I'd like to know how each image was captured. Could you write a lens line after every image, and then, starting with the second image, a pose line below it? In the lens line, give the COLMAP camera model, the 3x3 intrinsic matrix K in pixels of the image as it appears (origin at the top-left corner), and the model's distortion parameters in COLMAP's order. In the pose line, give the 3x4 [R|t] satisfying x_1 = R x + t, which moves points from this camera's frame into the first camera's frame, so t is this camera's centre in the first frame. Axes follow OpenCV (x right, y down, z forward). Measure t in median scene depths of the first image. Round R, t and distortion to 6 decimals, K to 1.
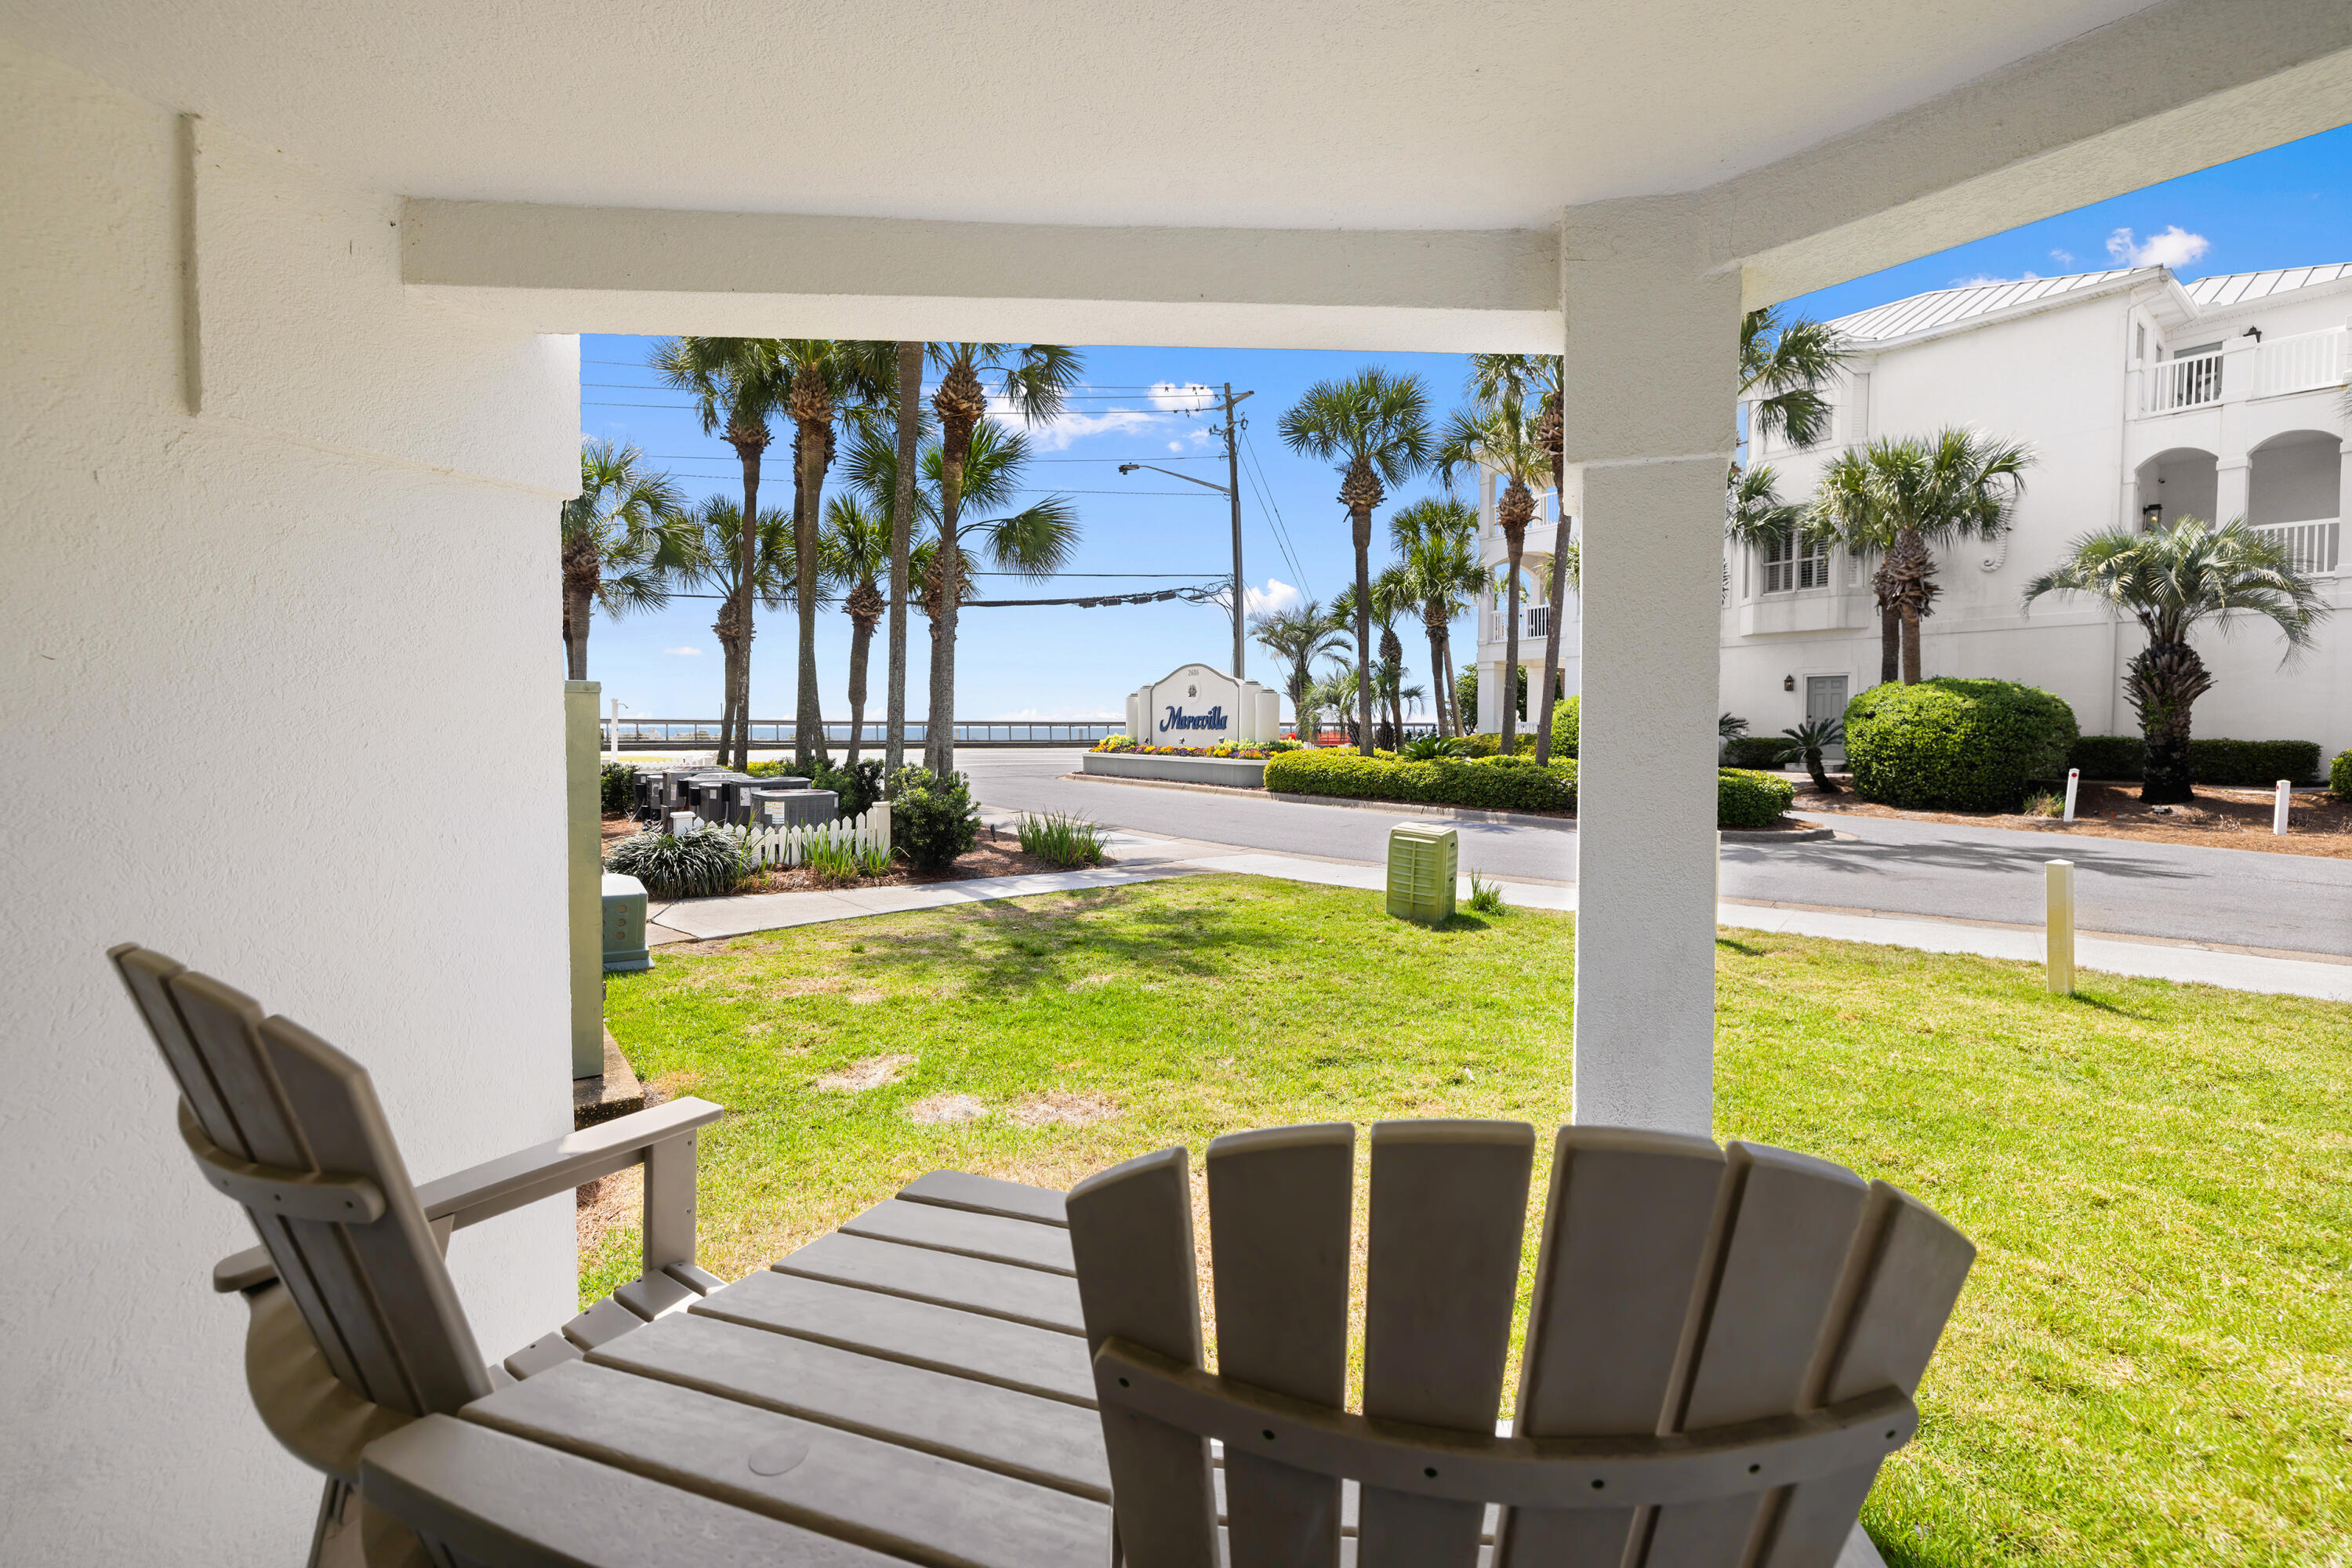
lens RADIAL K [[1004.2, 0, 1172.2], [0, 1004.2, 760.8], [0, 0, 1]] dist [-0.002921, -0.000243]
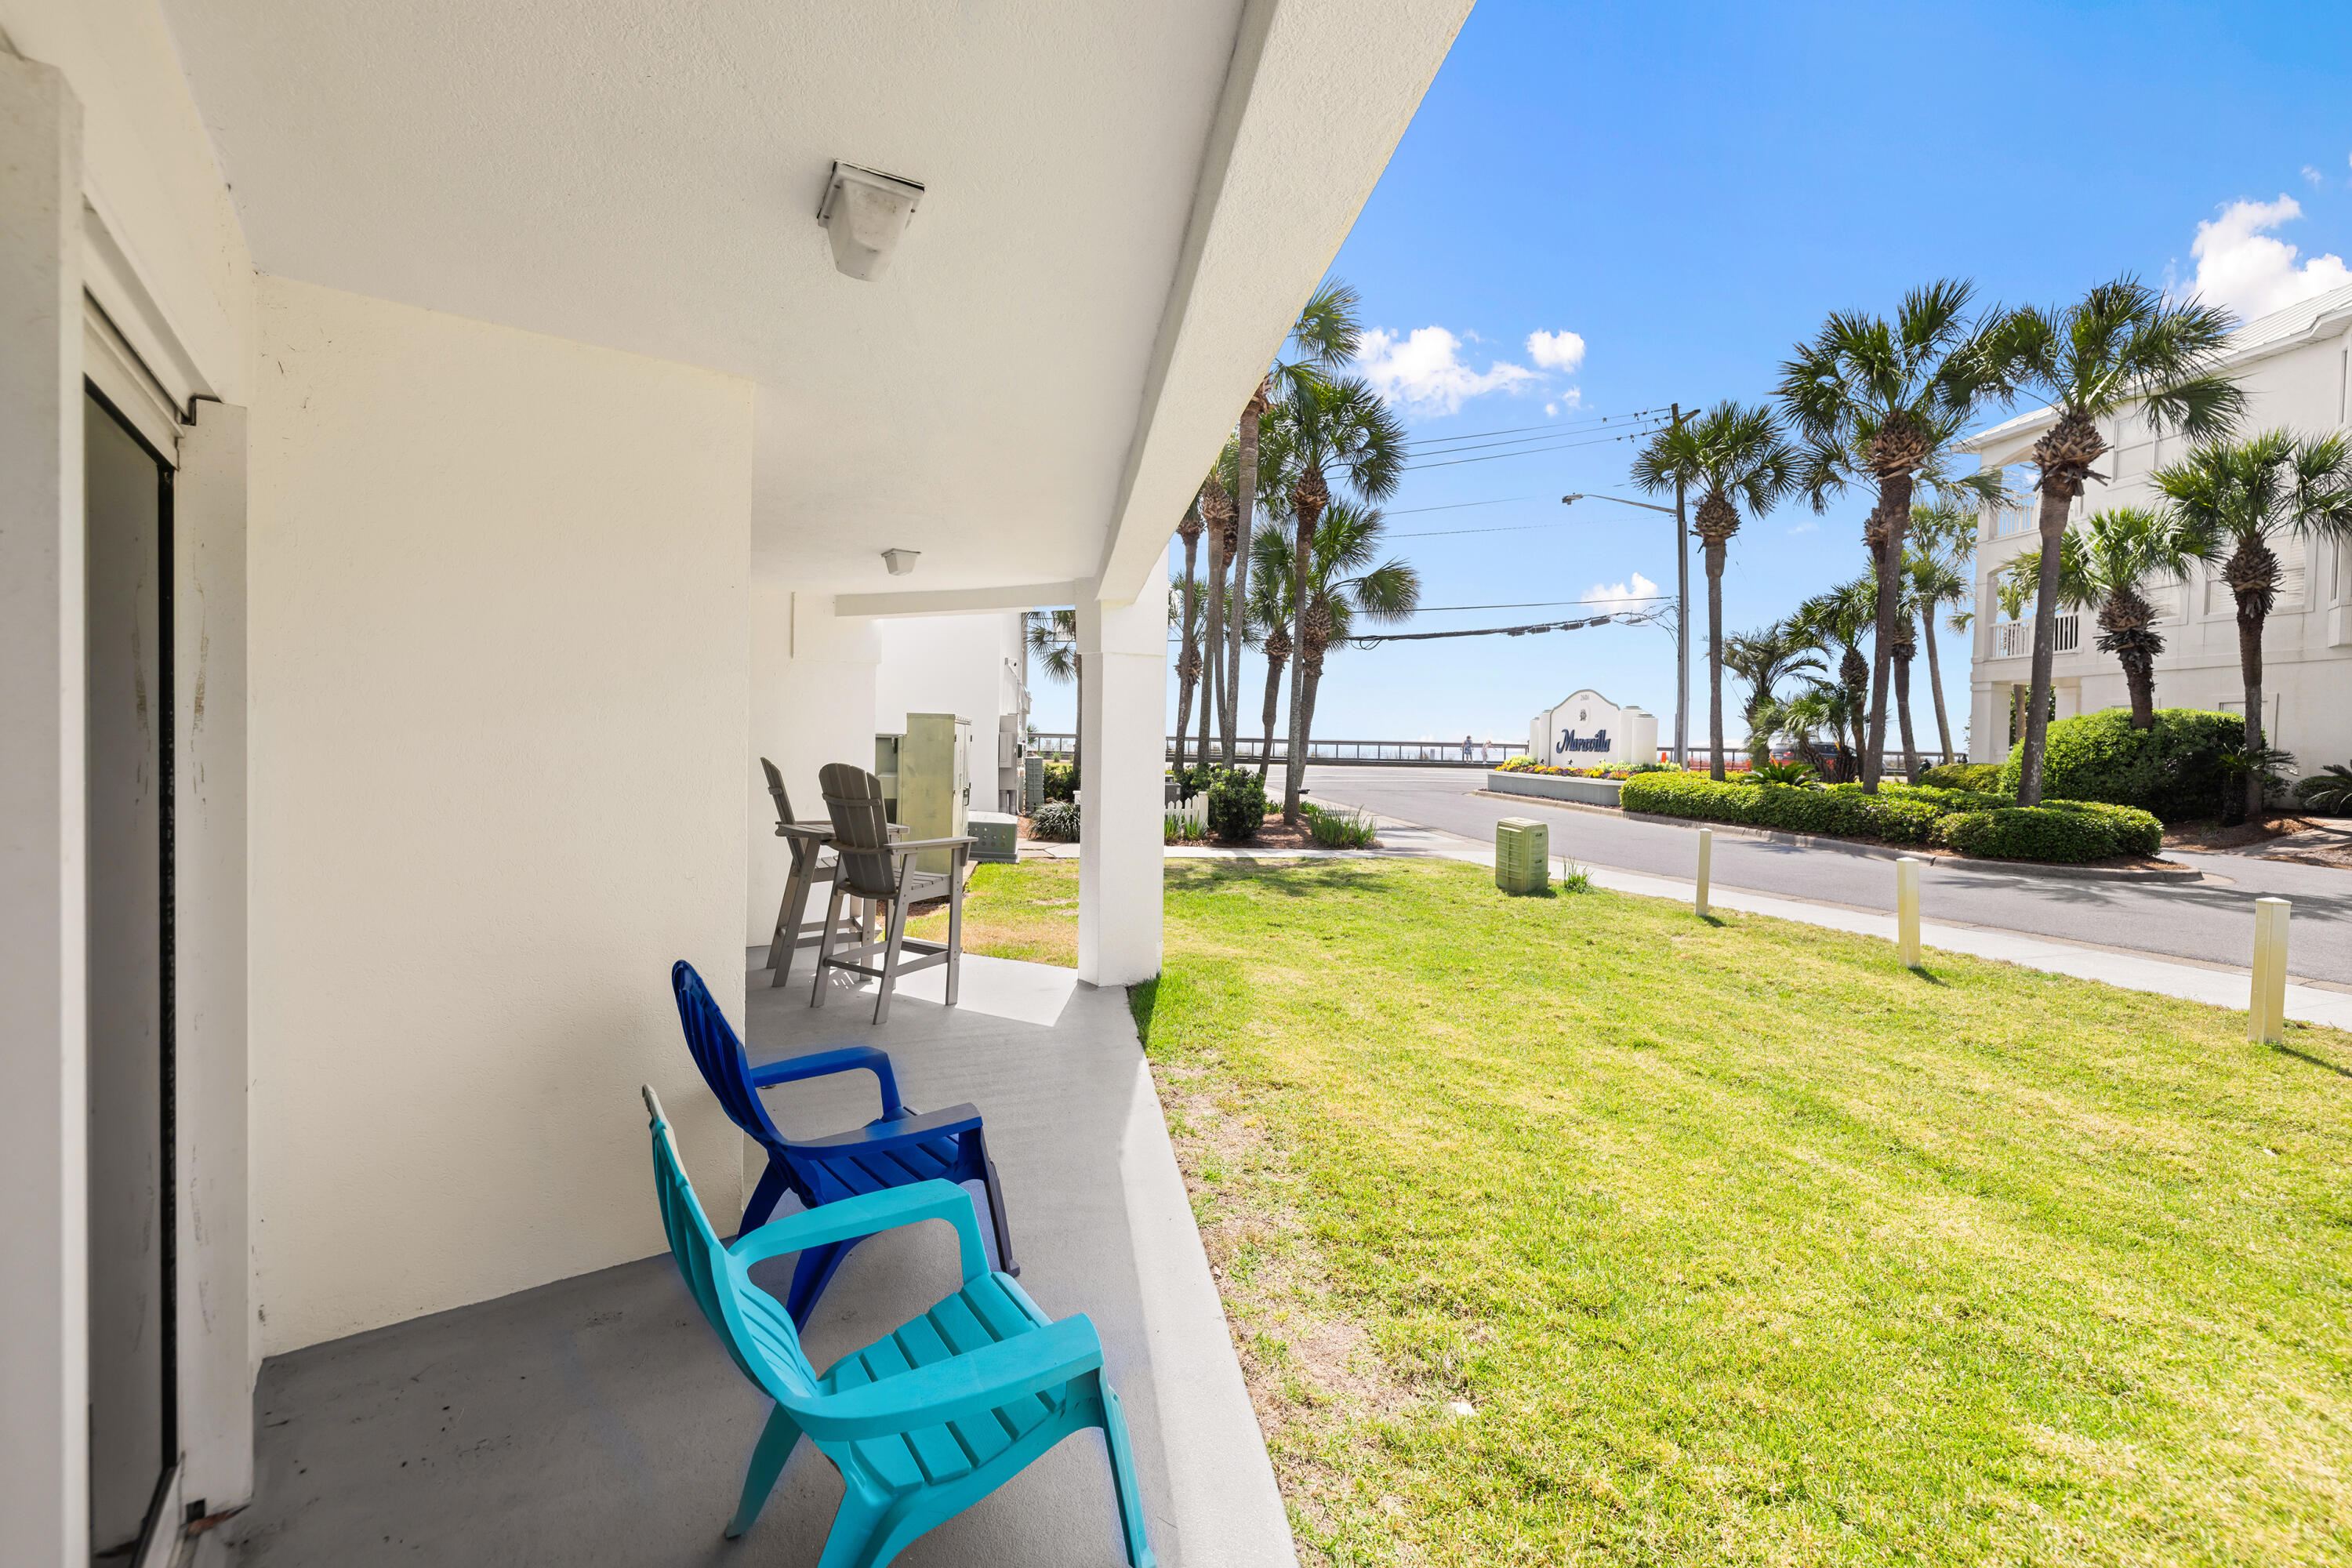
lens RADIAL K [[1004.2, 0, 1172.2], [0, 1004.2, 760.8], [0, 0, 1]] dist [-0.002921, -0.000243]
pose [[0.865828, 0.025381, -0.499698, 0.217051], [-0.036128, 0.999277, -0.011844, 0.008237], [0.499036, 0.028308, 0.866119, -0.159066]]
